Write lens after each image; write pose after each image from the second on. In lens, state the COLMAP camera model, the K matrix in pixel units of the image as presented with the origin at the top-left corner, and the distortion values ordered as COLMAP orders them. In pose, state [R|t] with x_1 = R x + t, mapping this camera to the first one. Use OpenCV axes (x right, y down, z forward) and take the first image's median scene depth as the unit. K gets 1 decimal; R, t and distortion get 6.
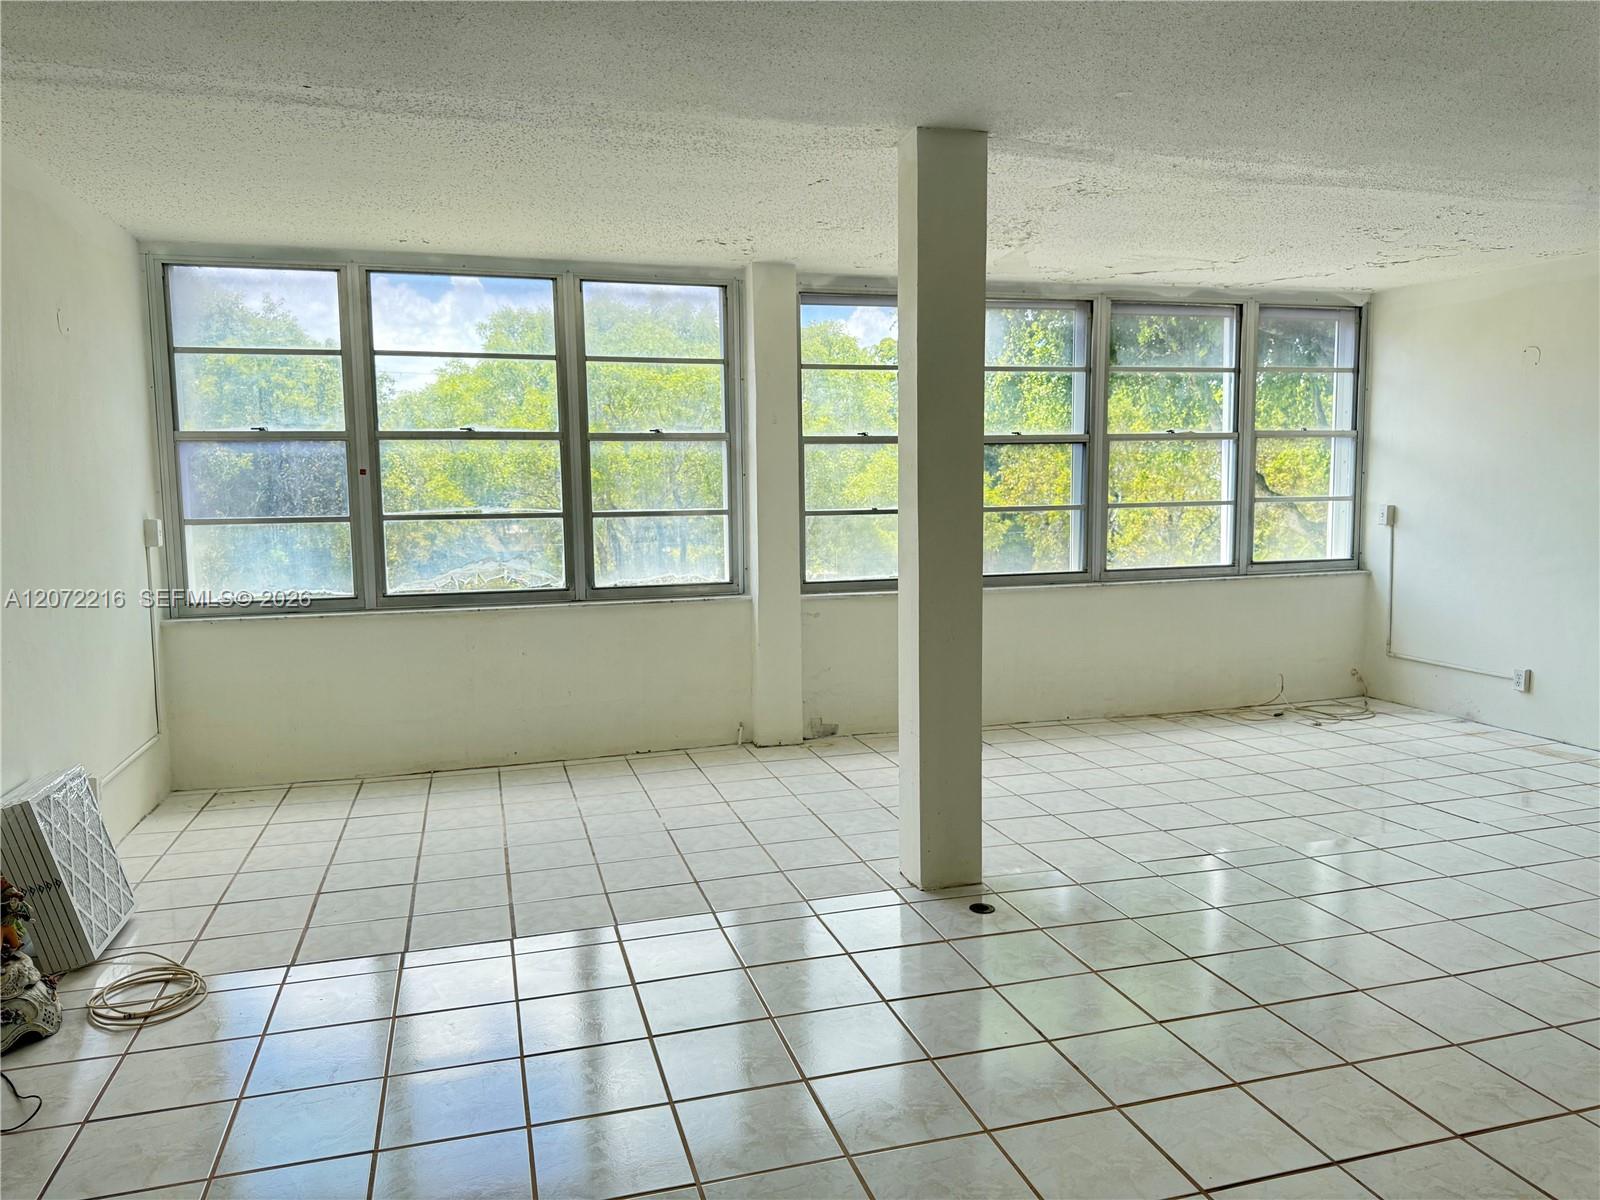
lens RADIAL K [[1118.1, 0, 800.0], [0, 1118.1, 600.0], [0, 0, 1]] dist [0.082453, -0.129263]
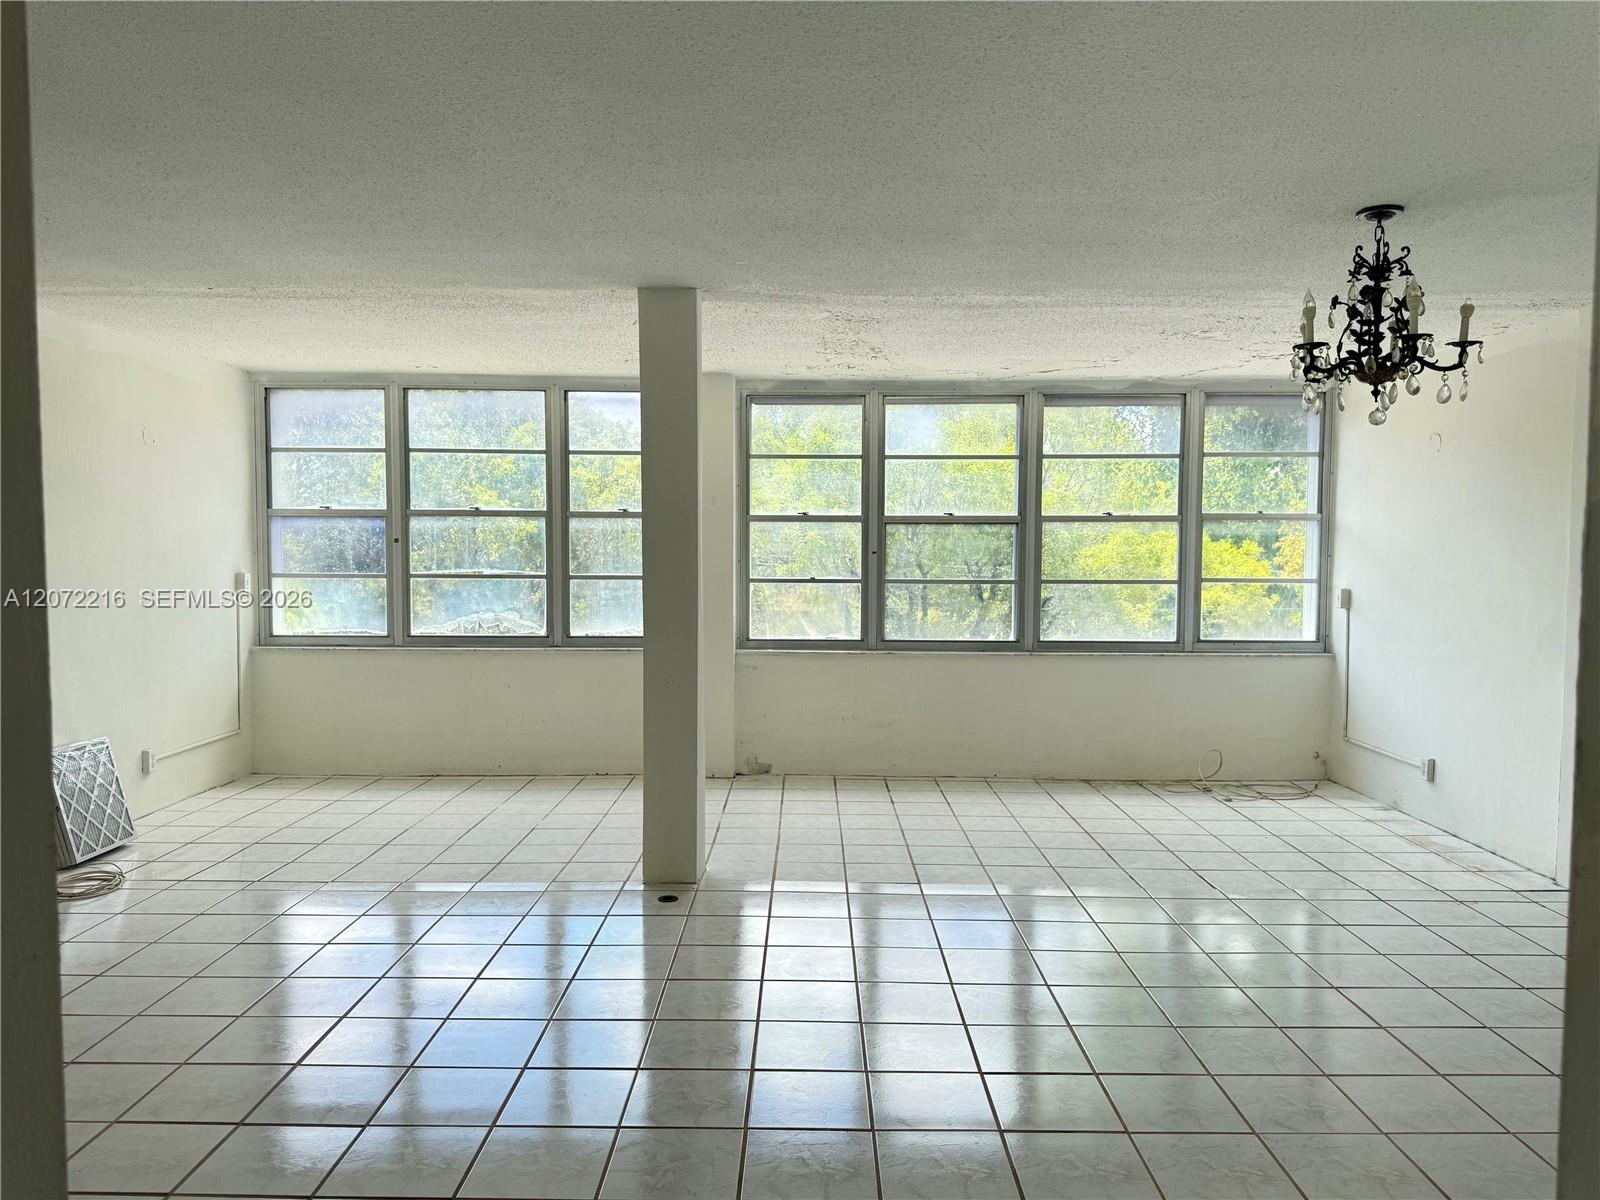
lens RADIAL K [[1118.1, 0, 800.0], [0, 1118.1, 600.0], [0, 0, 1]] dist [0.082453, -0.129263]
pose [[0.958610, 0.031133, -0.283014, 0.388134], [-0.047318, 0.997601, -0.050533, -0.000332], [0.280762, 0.061833, 0.957784, -0.104826]]
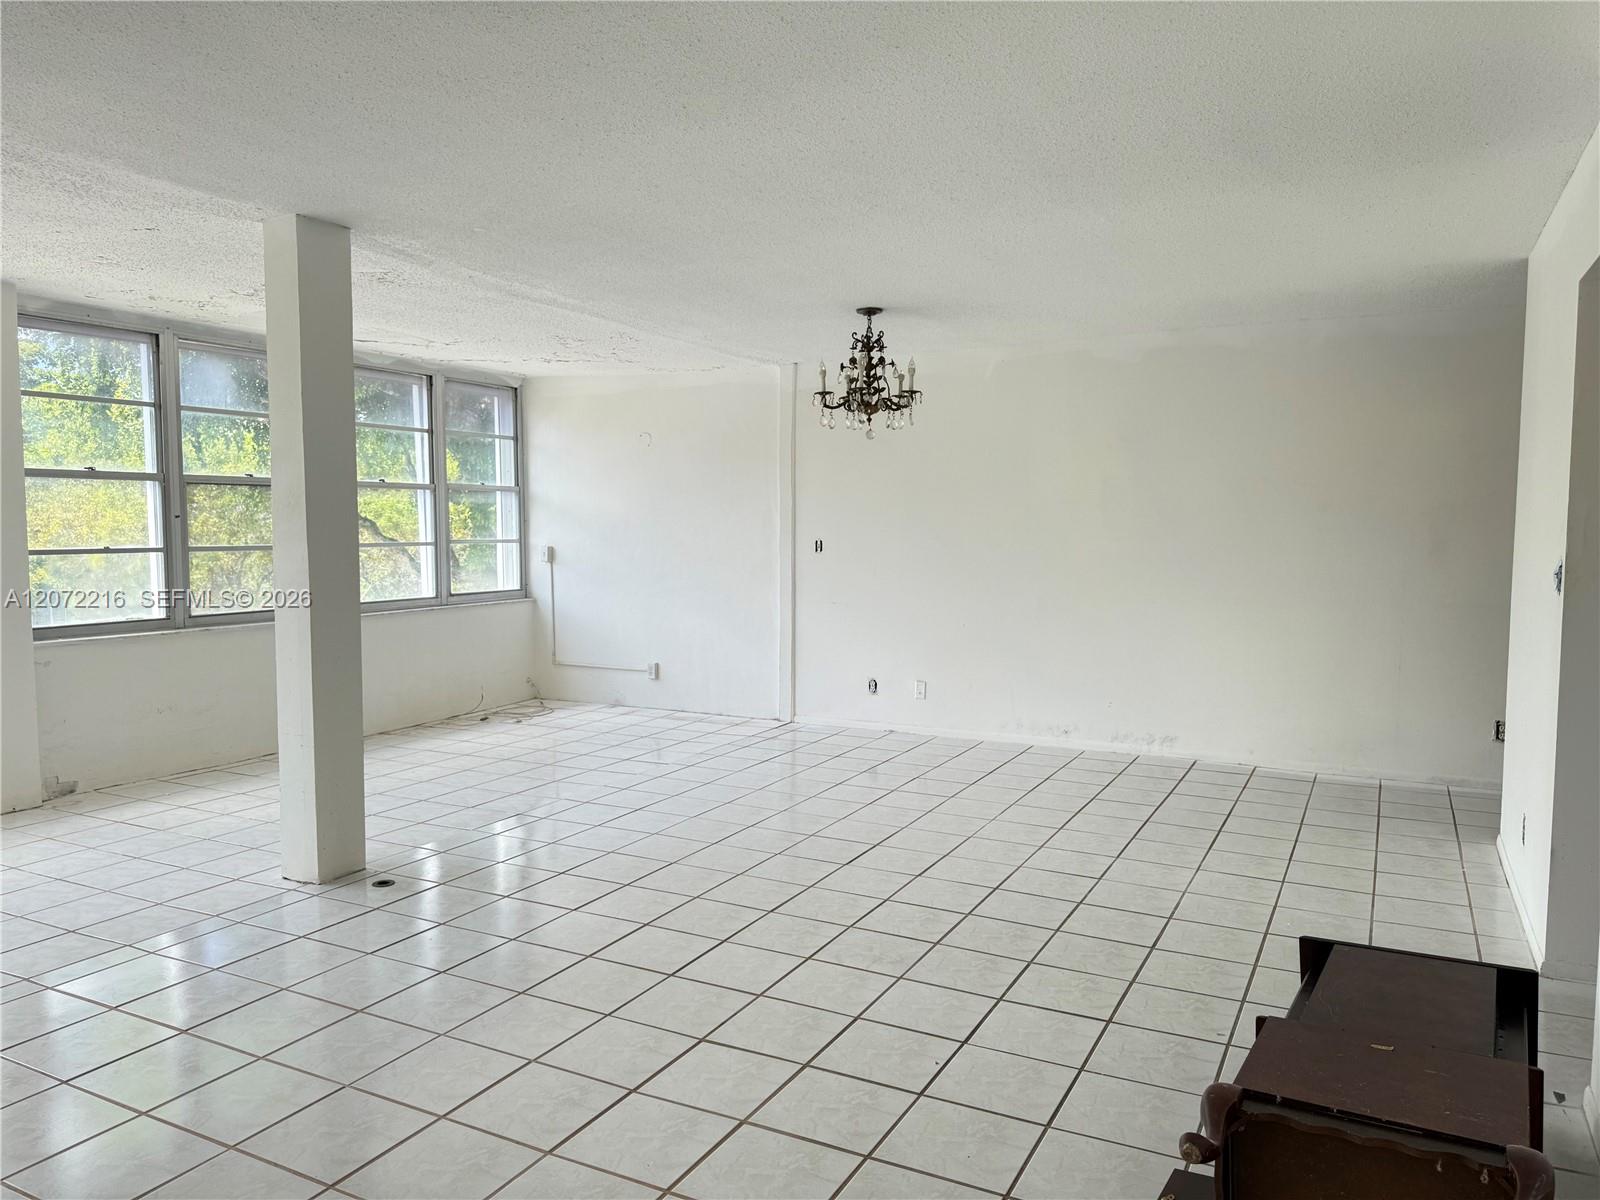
lens RADIAL K [[1118.1, 0, 800.0], [0, 1118.1, 600.0], [0, 0, 1]] dist [0.082453, -0.129263]
pose [[0.689422, -0.035331, 0.723497, -0.228545], [0.064927, 0.997803, -0.013142, 0.013582], [-0.721444, 0.056035, 0.690202, -0.084927]]
